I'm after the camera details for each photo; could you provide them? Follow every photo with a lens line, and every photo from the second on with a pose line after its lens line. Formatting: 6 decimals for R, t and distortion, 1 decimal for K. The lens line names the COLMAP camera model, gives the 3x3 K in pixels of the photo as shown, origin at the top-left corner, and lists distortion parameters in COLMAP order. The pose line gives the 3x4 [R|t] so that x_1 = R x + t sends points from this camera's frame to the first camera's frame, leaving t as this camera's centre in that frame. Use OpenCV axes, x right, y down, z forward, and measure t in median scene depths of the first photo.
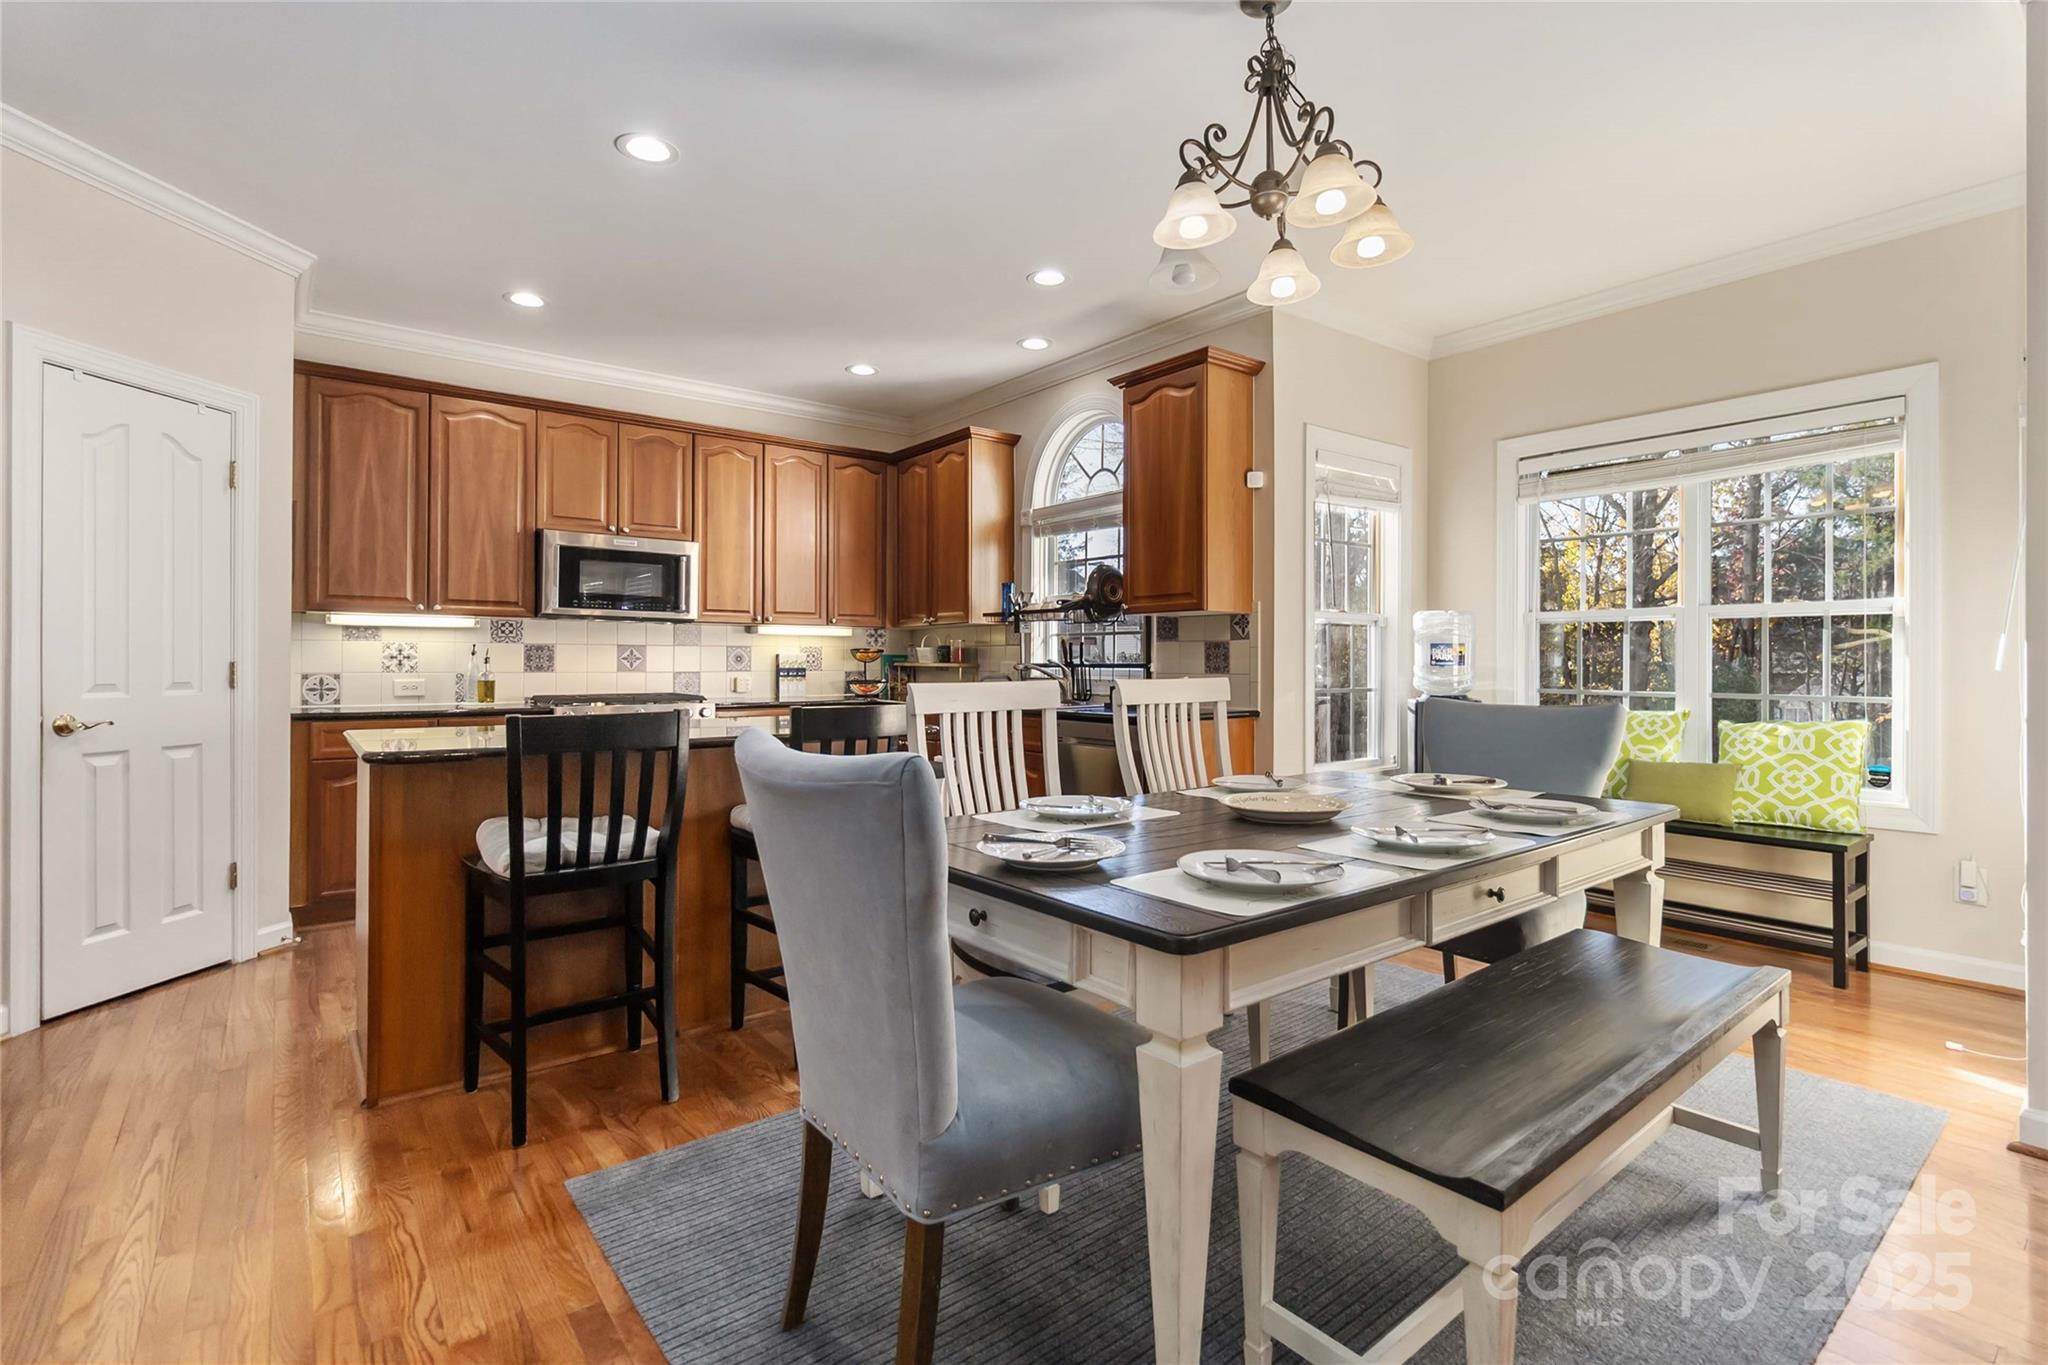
lens RADIAL K [[939.3, 0, 1030.1], [0, 939.3, 648.6], [0, 0, 1]] dist [0.001016, -0.000014]
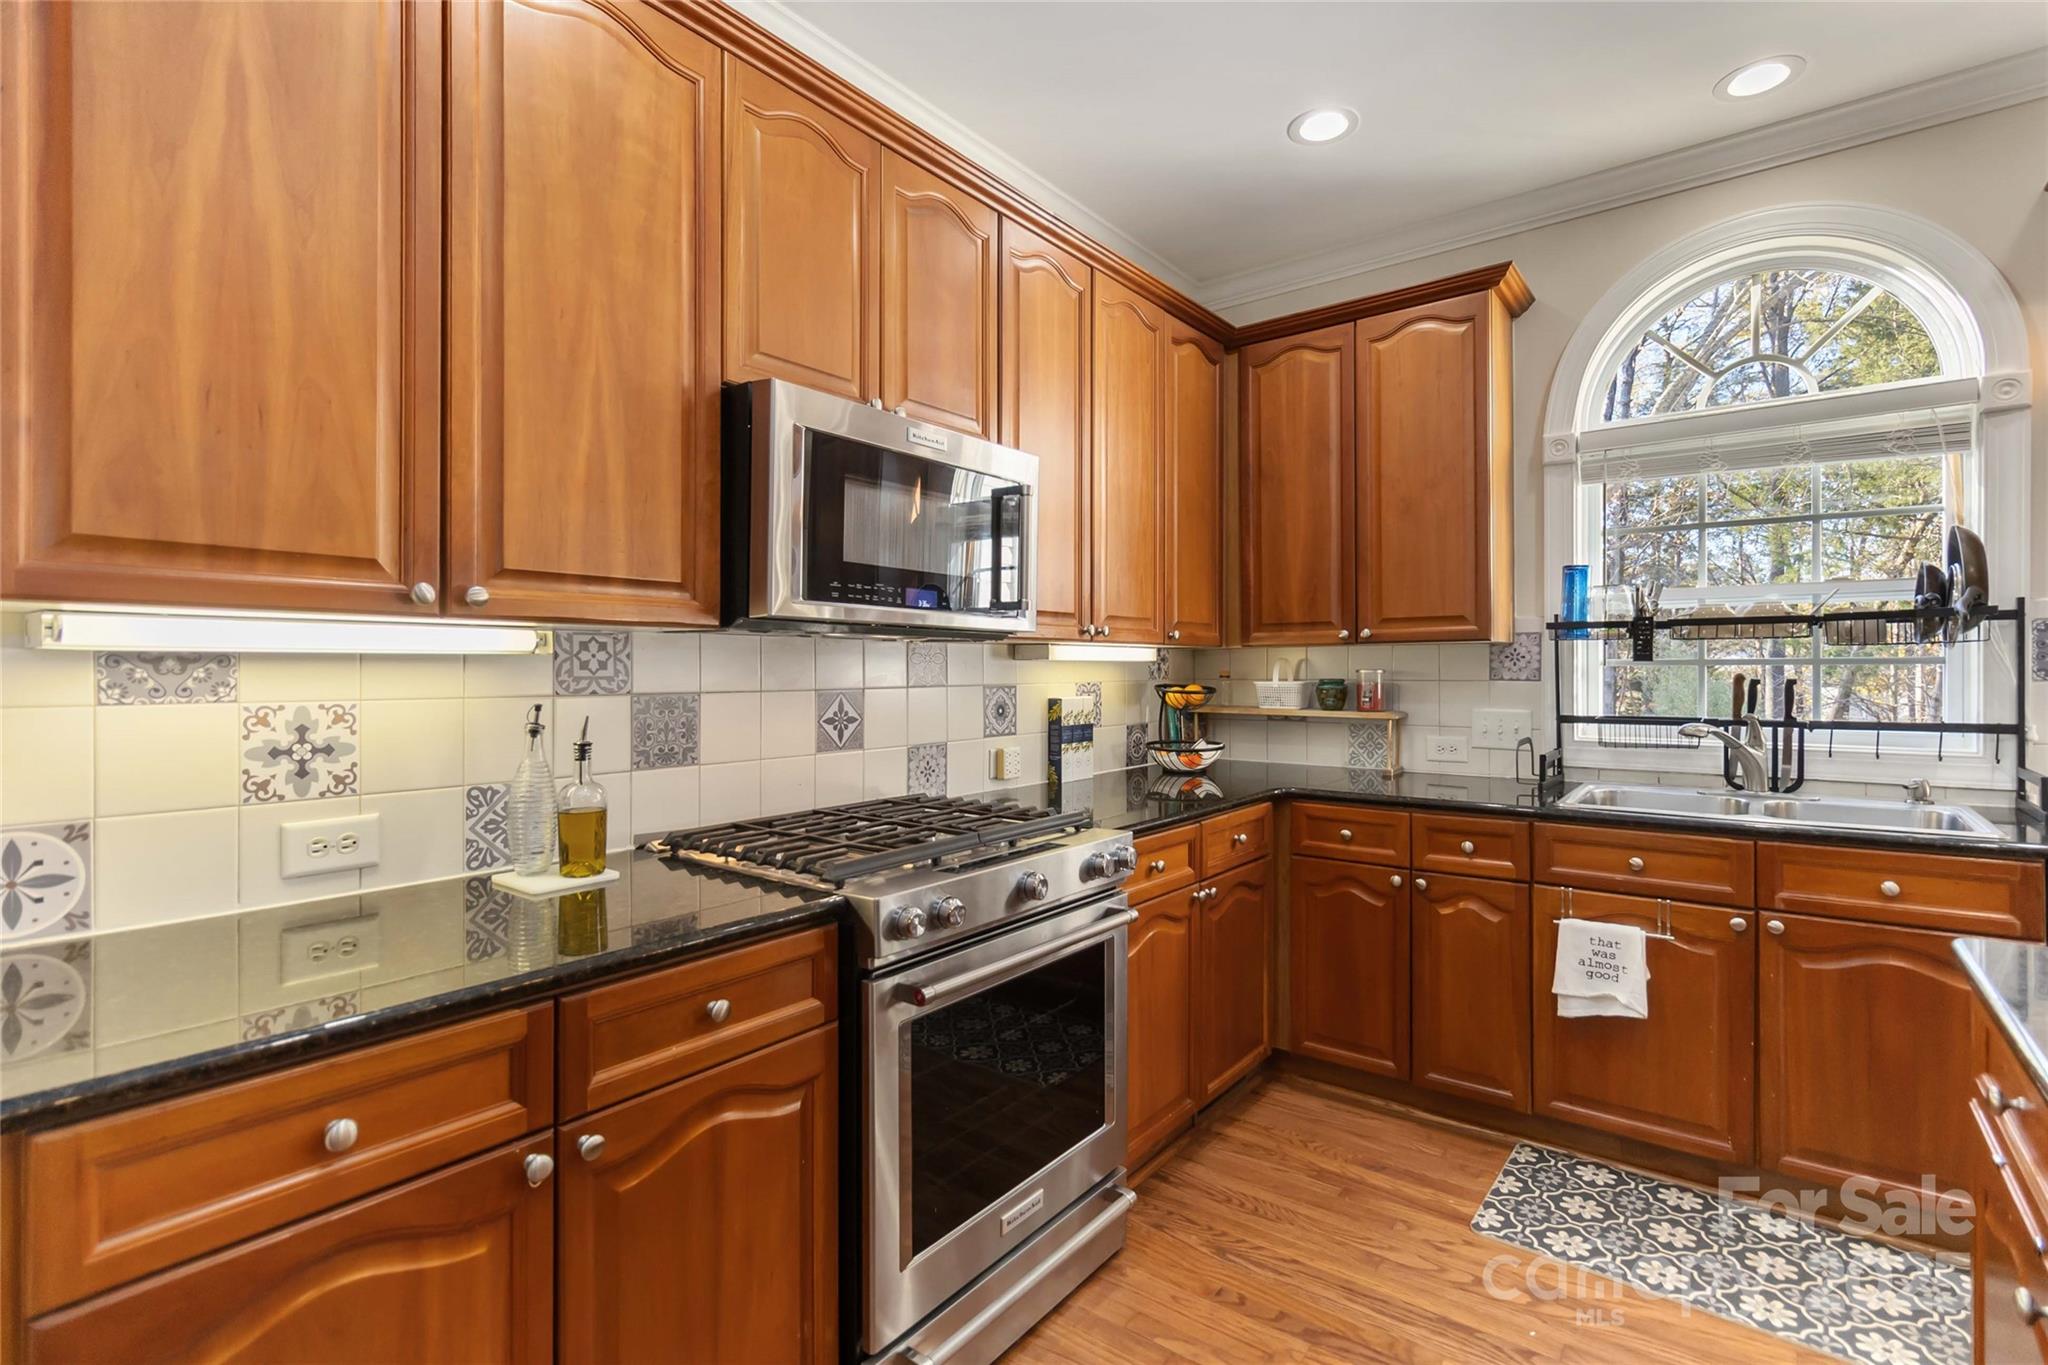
lens RADIAL K [[941.5, 0, 1028.2], [0, 941.5, 659.5], [0, 0, 1]] dist [0.002110, 0.000228]
pose [[0.971709, -0.003340, 0.236159, -0.502260], [0.002448, 0.999989, 0.004073, -0.022101], [-0.236170, -0.003380, 0.971706, 0.626449]]
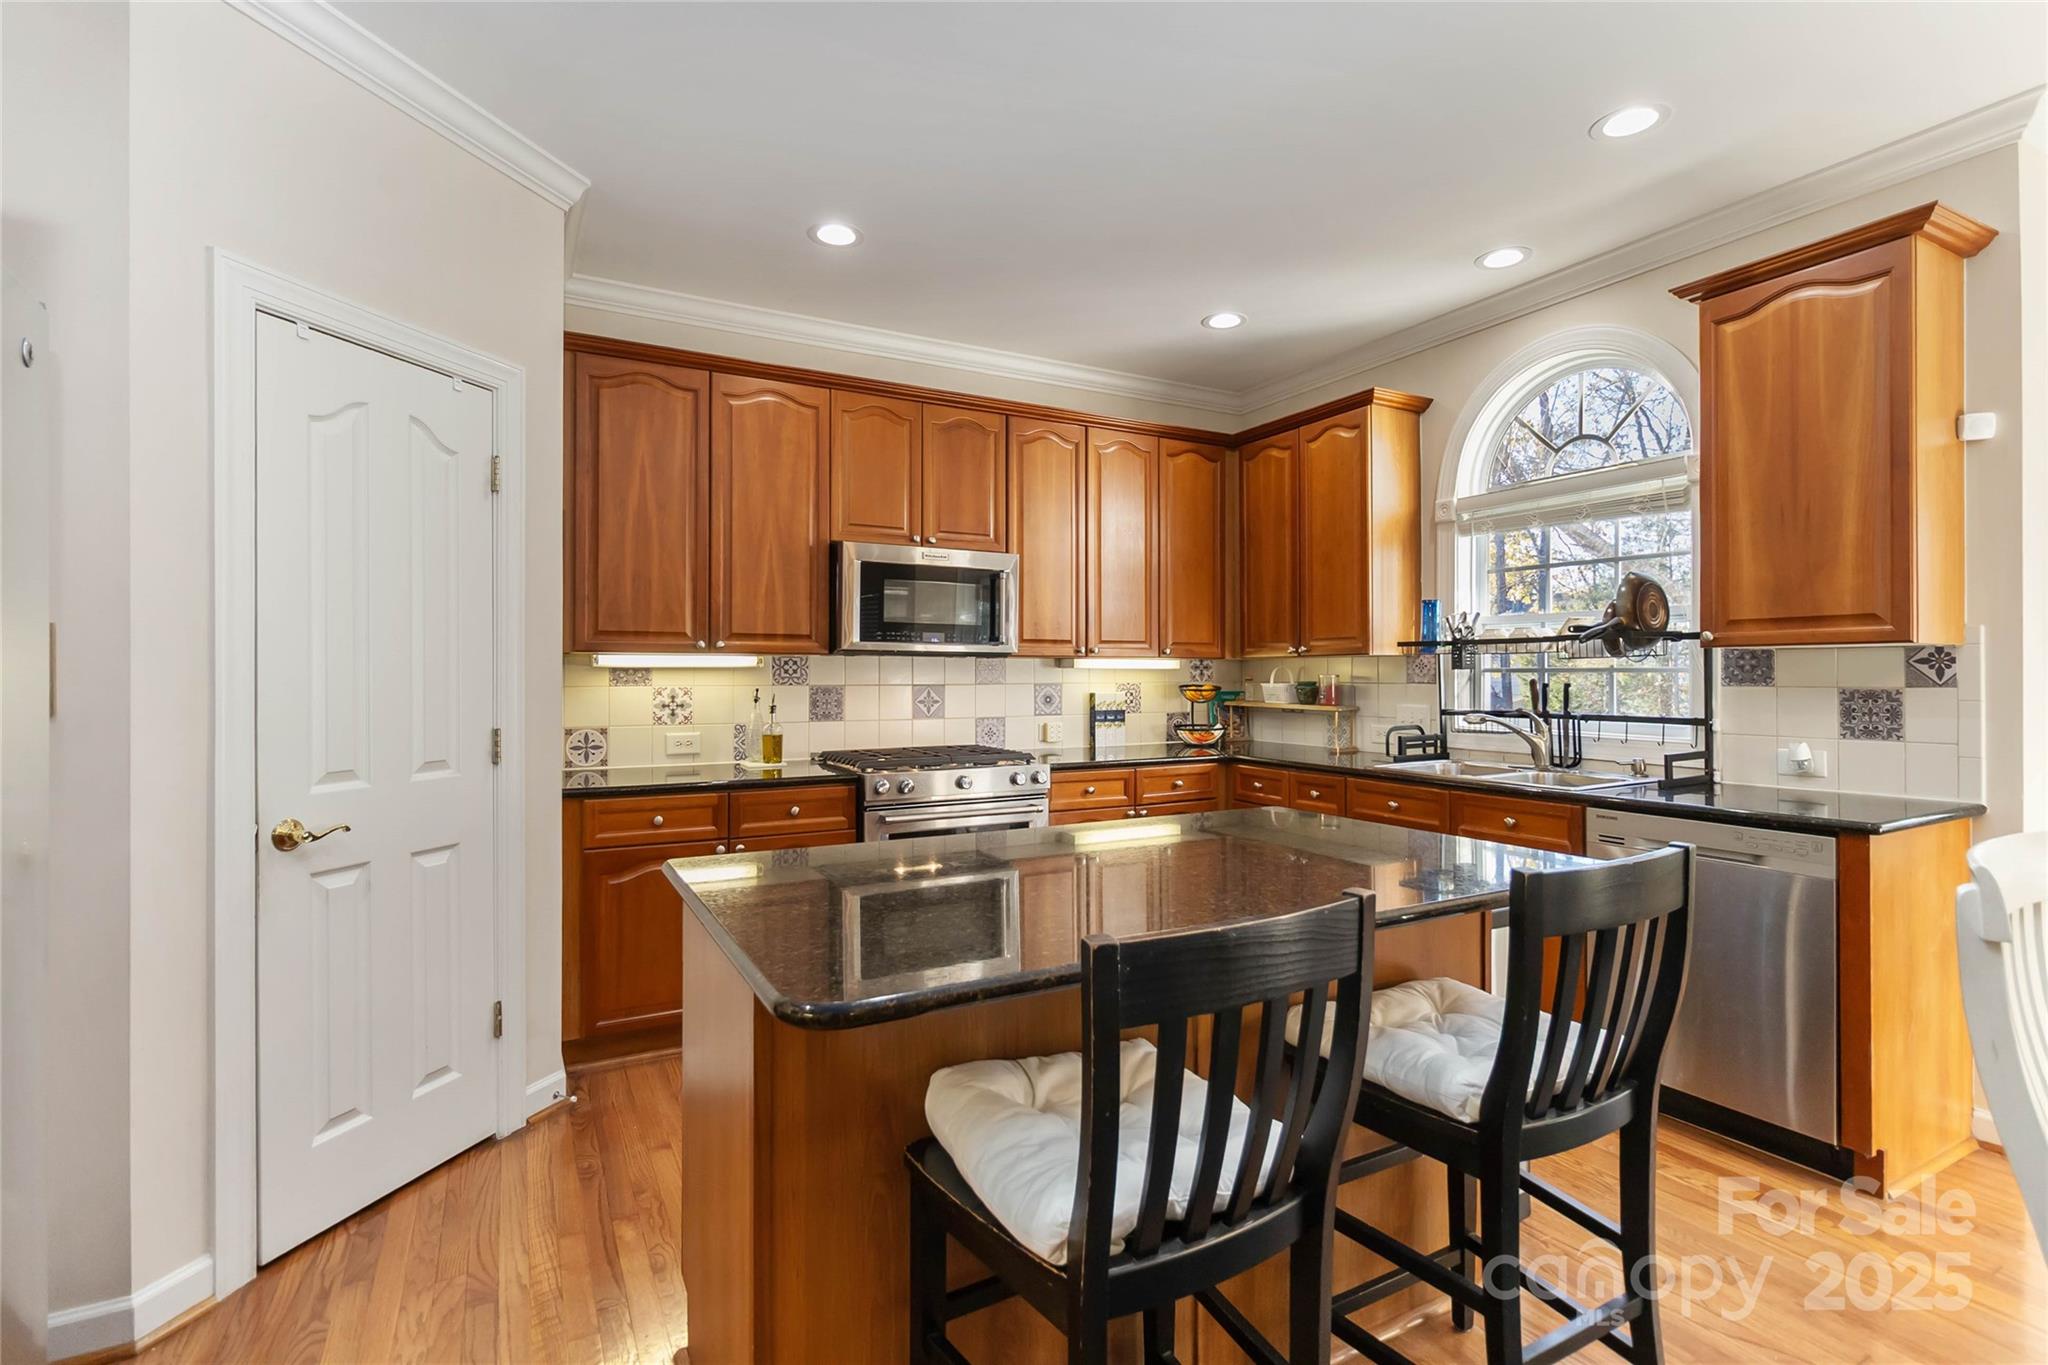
lens RADIAL K [[941.5, 0, 1028.2], [0, 941.5, 659.5], [0, 0, 1]] dist [0.002110, 0.000228]
pose [[0.985768, -0.005245, -0.168030, -0.234205], [0.005182, 0.999986, -0.000816, -0.027558], [0.168032, -0.000066, 0.985781, 0.256665]]
